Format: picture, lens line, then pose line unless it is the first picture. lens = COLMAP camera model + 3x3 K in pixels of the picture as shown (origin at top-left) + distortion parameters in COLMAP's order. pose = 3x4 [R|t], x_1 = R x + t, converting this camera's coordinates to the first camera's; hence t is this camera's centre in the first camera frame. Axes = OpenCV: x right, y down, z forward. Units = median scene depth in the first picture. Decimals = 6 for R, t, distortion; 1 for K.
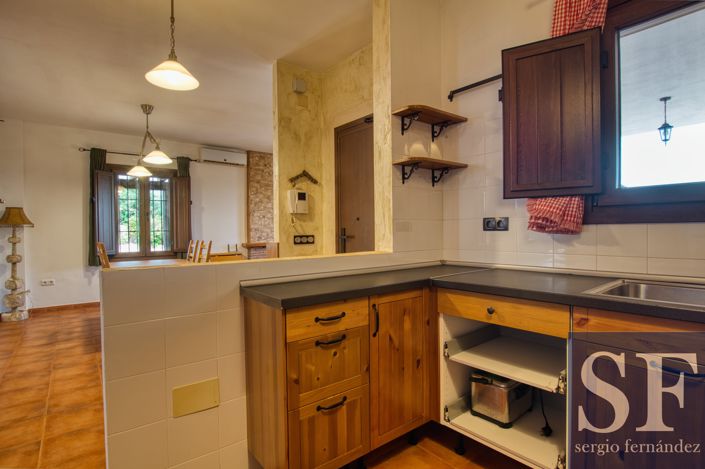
lens RADIAL K [[358.9, 0, 352.5], [0, 358.9, 234.5], [0, 0, 1]] dist [-0.001575, -0.000252]
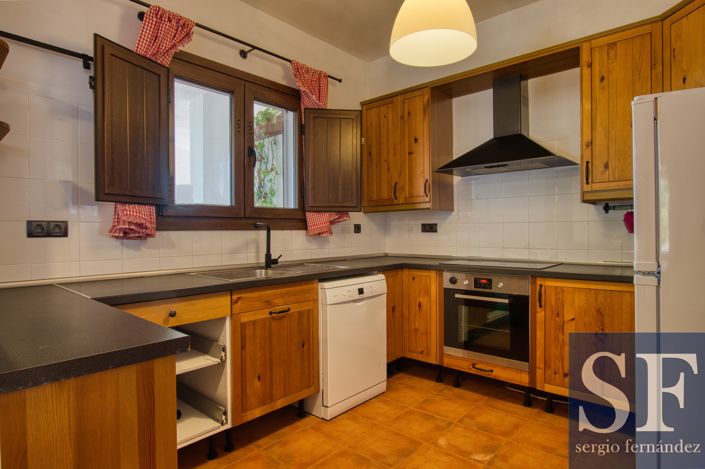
lens RADIAL K [[397.4, 0, 352.5], [0, 397.4, 234.5], [0, 0, 1]] dist [0.000899, 0.000610]
pose [[-0.139810, 0.006358, 0.990158, -0.657712], [0.023286, 0.999724, -0.003131, 0.002379], [-0.989904, 0.022619, -0.139920, 0.526349]]
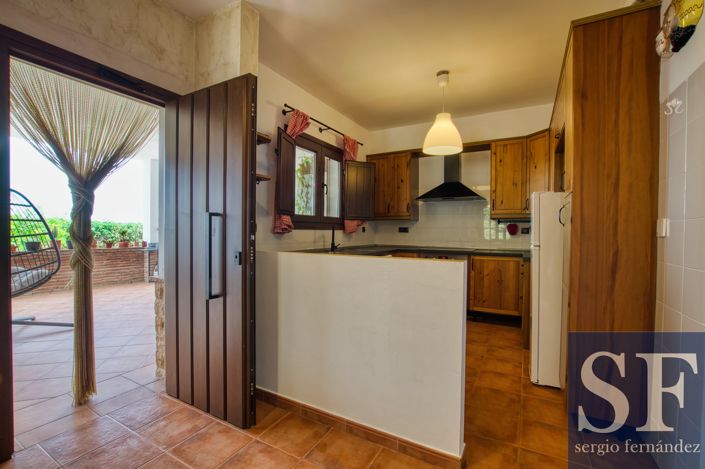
lens RADIAL K [[315.1, 0, 352.5], [0, 315.1, 234.5], [0, 0, 1]] dist [0.000354, 0.000089]
pose [[-0.354389, 0.000549, 0.935098, -1.139348], [0.009116, 0.999954, 0.002867, 0.000249], [-0.935054, 0.009540, -0.354378, 1.229417]]
